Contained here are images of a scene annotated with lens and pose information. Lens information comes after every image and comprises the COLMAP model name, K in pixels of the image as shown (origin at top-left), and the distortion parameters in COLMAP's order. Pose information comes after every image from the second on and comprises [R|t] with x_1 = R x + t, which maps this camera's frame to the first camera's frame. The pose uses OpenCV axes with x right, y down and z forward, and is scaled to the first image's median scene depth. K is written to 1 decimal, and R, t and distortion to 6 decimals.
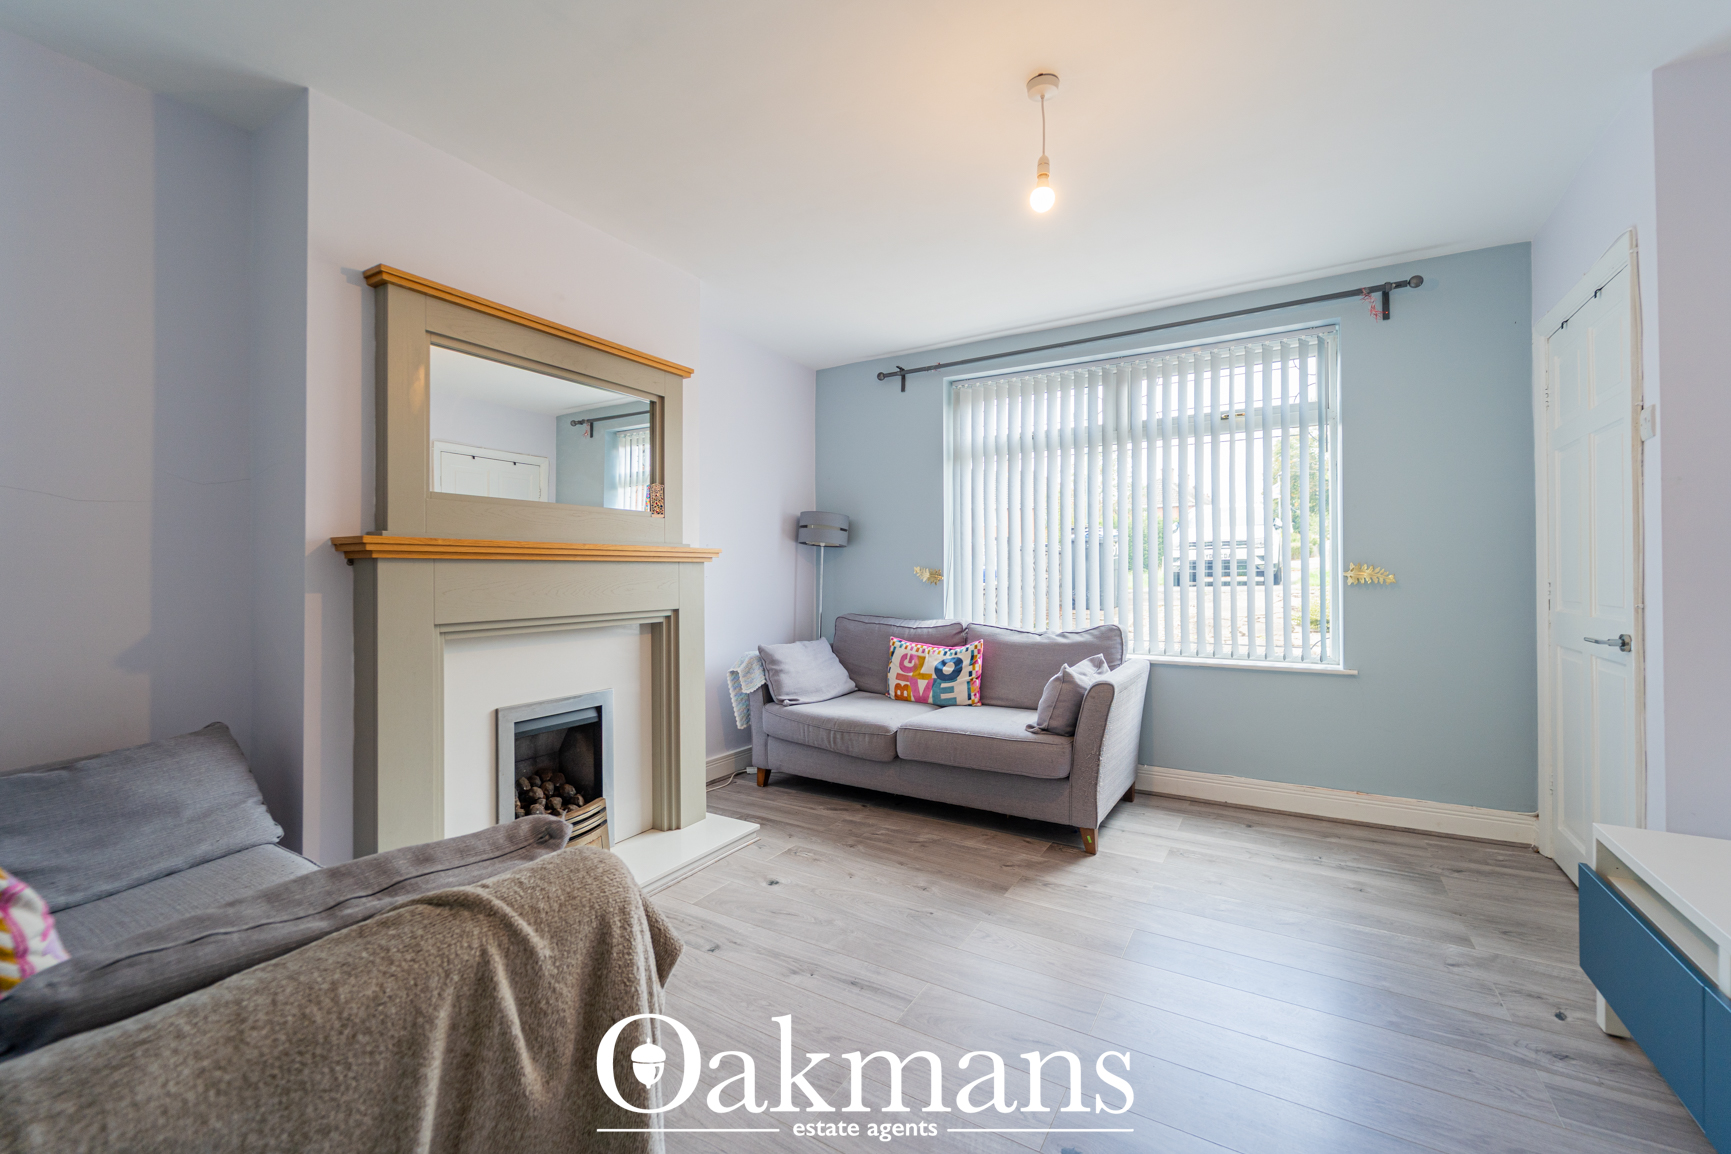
lens RADIAL K [[693.4, 0, 863.2], [0, 693.4, 566.2], [0, 0, 1]] dist [-0.001376, -0.000853]
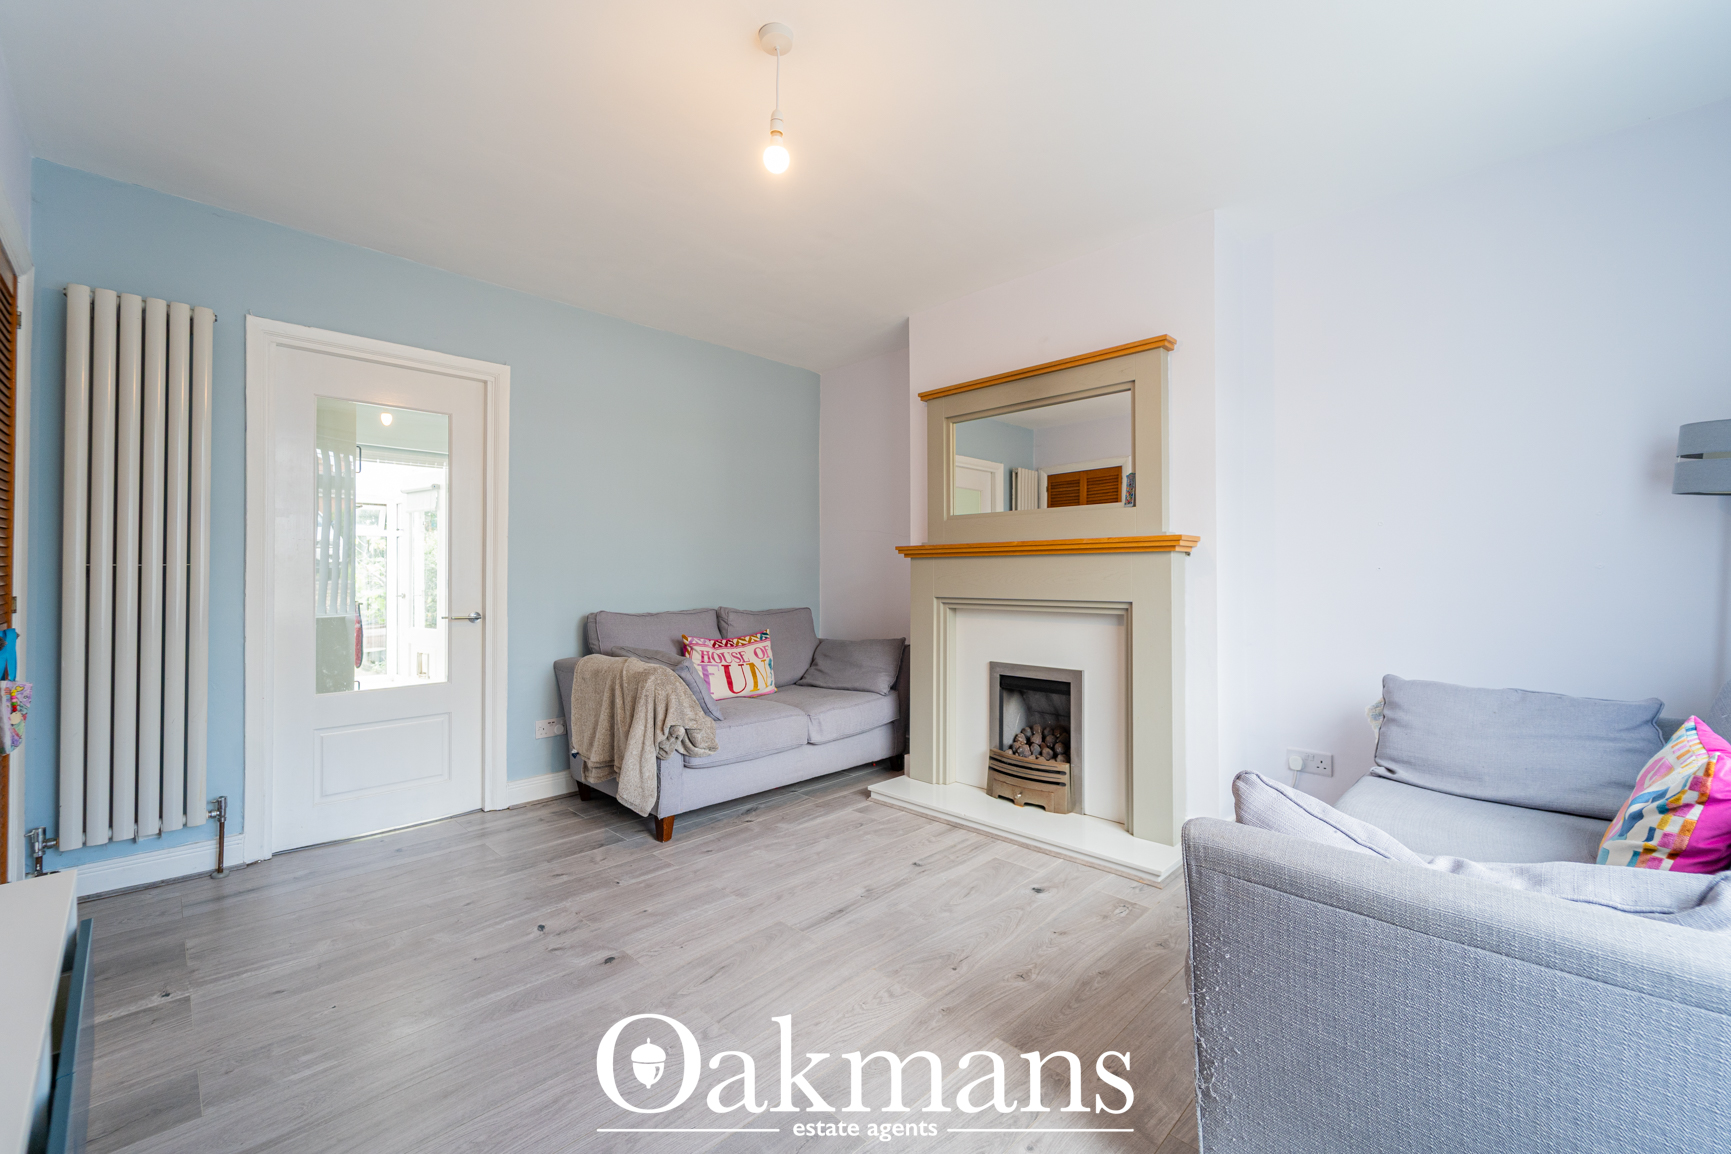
lens RADIAL K [[701.1, 0, 855.0], [0, 701.1, 568.7], [0, 0, 1]] dist [0.000123, -0.000976]
pose [[-0.237344, -0.009911, -0.971375, 0.914315], [0.009215, 0.999880, -0.012453, 0.034164], [0.971382, -0.011906, -0.237224, 1.059916]]
